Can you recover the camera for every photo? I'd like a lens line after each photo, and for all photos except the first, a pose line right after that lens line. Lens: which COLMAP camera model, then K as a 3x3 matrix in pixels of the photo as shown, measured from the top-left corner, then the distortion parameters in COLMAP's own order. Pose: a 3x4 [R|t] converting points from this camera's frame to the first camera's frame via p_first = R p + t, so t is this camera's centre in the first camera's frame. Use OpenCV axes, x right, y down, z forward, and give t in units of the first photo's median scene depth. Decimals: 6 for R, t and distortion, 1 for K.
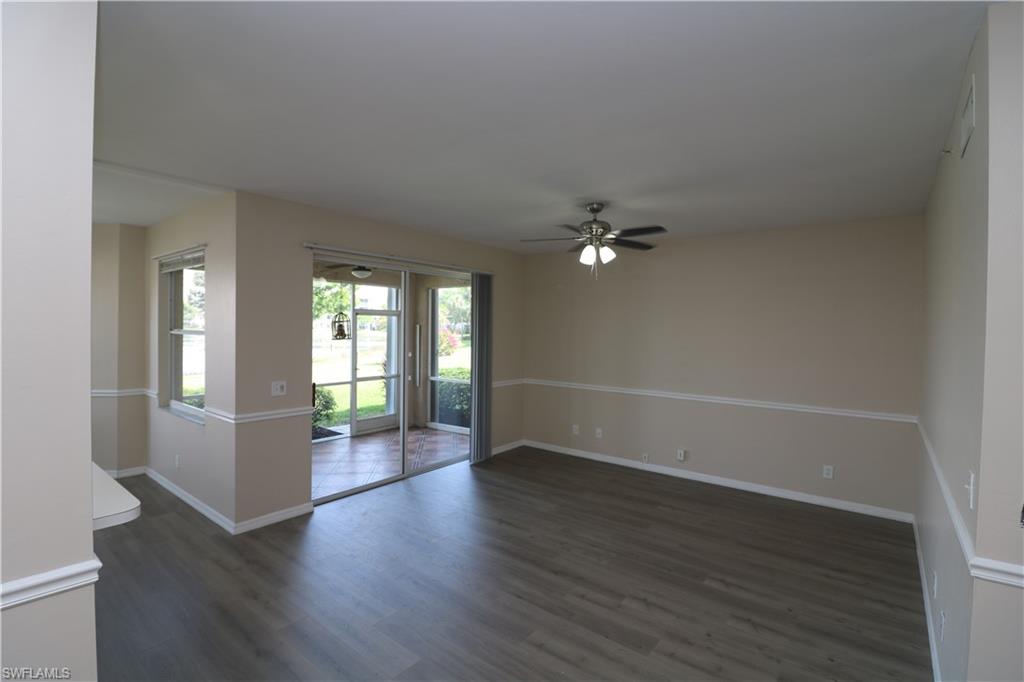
lens RADIAL K [[473.7, 0, 506.6], [0, 473.7, 335.7], [0, 0, 1]] dist [-0.000273, -0.014196]
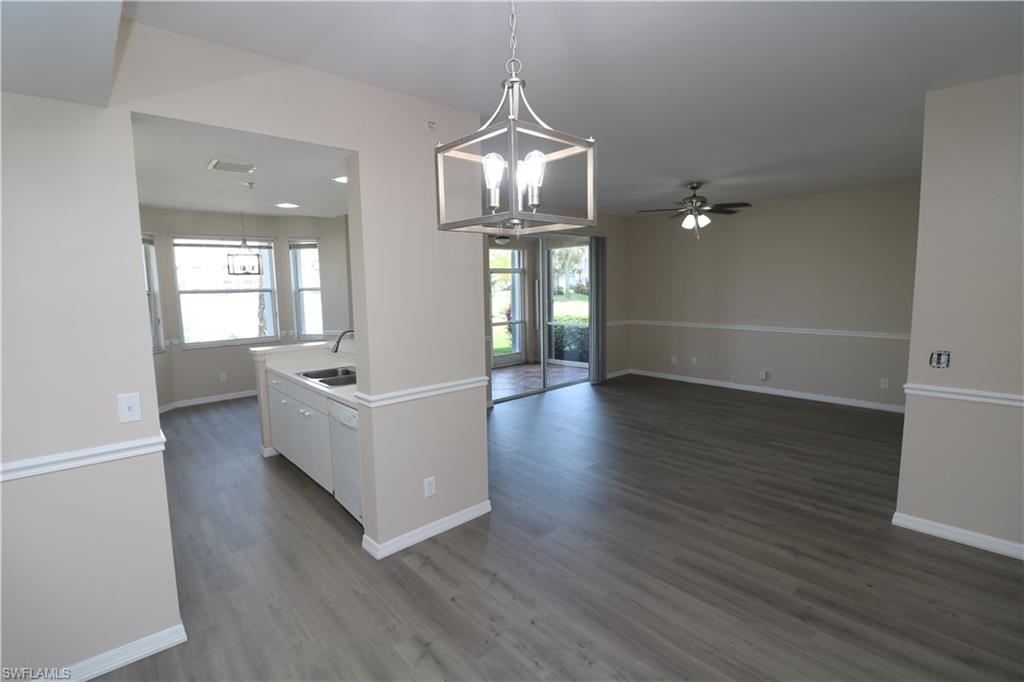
lens RADIAL K [[473.7, 0, 506.6], [0, 473.7, 335.7], [0, 0, 1]] dist [-0.000273, -0.014196]
pose [[0.985431, -0.014026, -0.169499, -0.112969], [0.029616, 0.995520, 0.089799, 0.017006], [0.167480, -0.093510, 0.981431, -0.432026]]
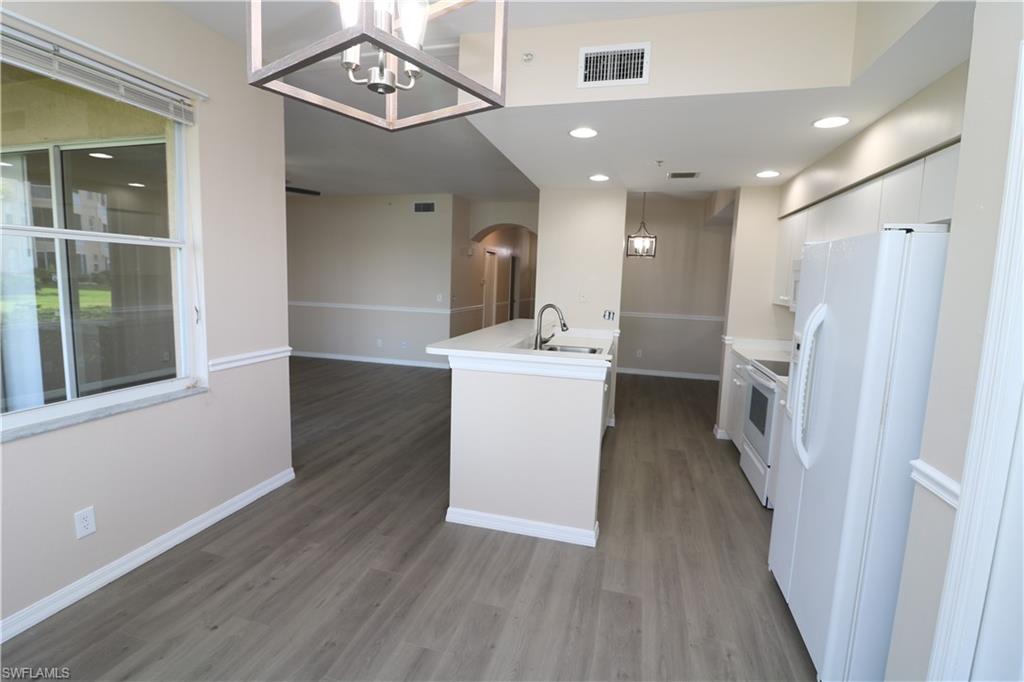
lens RADIAL K [[473.7, 0, 506.6], [0, 473.7, 335.7], [0, 0, 1]] dist [-0.000273, -0.014196]
pose [[-0.395019, -0.134076, 0.908837, -1.335015], [-0.022876, 0.990421, 0.136169, 0.019909], [-0.918388, 0.032999, -0.394302, 0.857051]]
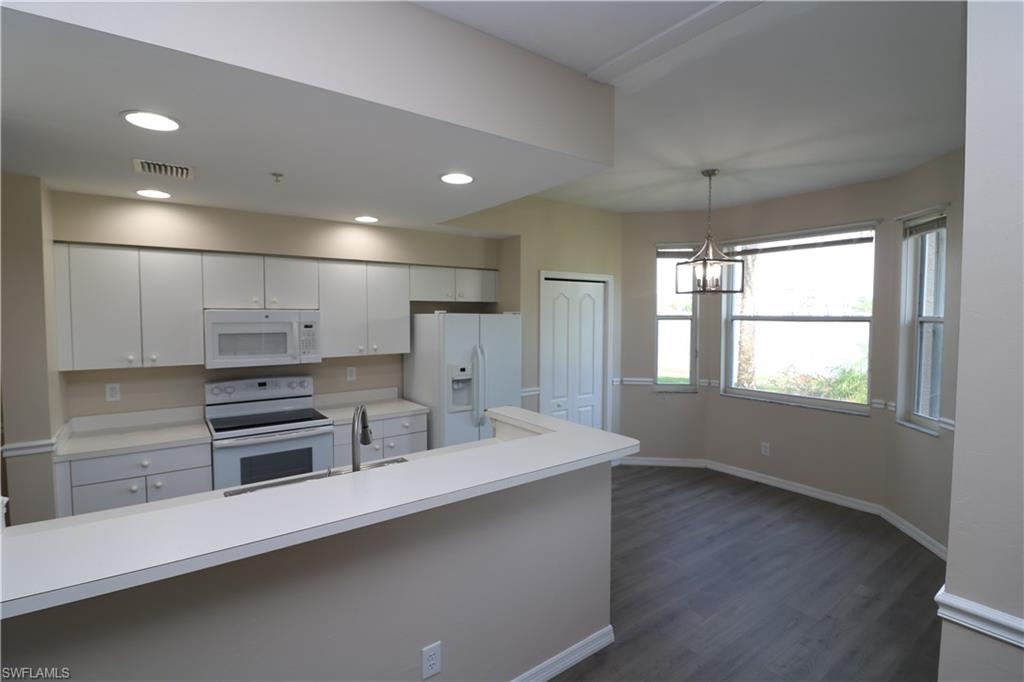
lens RADIAL K [[473.7, 0, 506.6], [0, 473.7, 335.7], [0, 0, 1]] dist [-0.000273, -0.014196]
pose [[-0.265538, 0.032372, -0.963557, -0.175694], [-0.018840, 0.999071, 0.038757, -0.008978], [0.963916, 0.028444, -0.264682, 0.697226]]
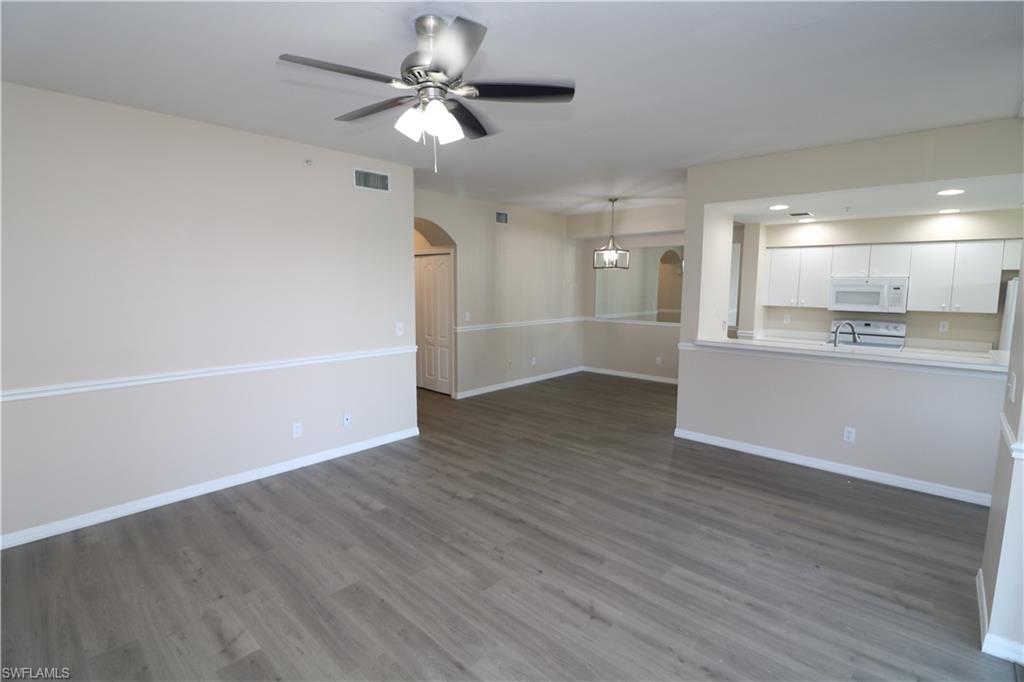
lens RADIAL K [[473.7, 0, 506.6], [0, 473.7, 335.7], [0, 0, 1]] dist [-0.000273, -0.014196]
pose [[-0.996779, -0.026159, 0.075809, 0.052349], [-0.016417, 0.991844, 0.126397, -0.002992], [-0.078498, 0.124745, -0.989079, 1.470138]]
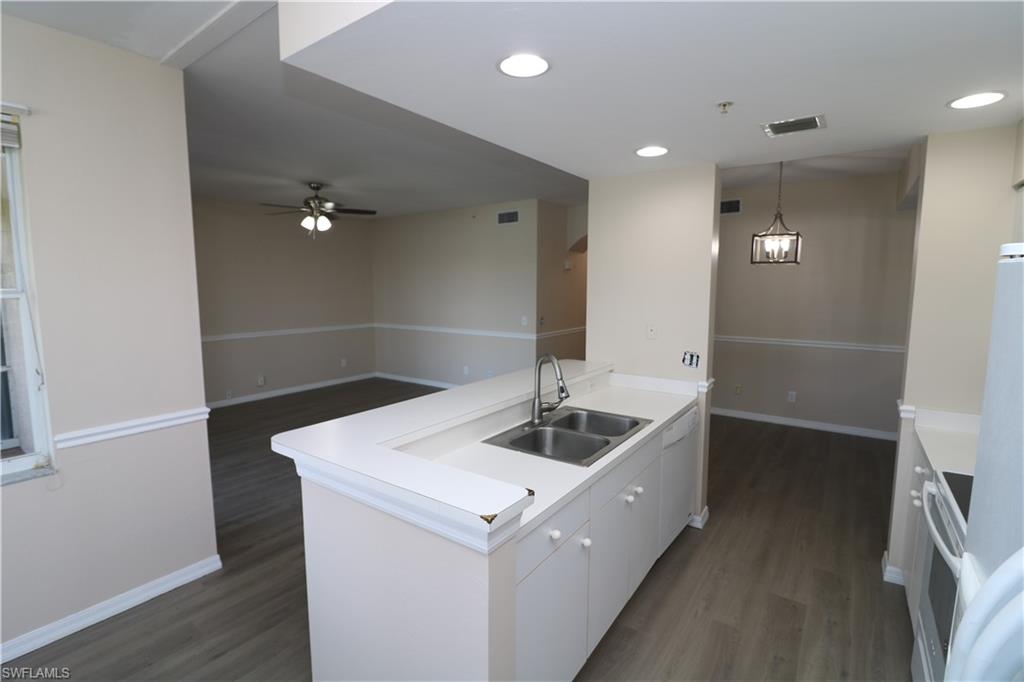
lens RADIAL K [[473.1, 0, 507.2], [0, 473.1, 337.8], [0, 0, 1]] dist [-0.001545, -0.013940]
pose [[-0.049236, -0.123530, 0.991119, -1.118303], [0.017106, 0.992072, 0.124499, -0.009717], [-0.998641, 0.023083, -0.046732, 0.514333]]
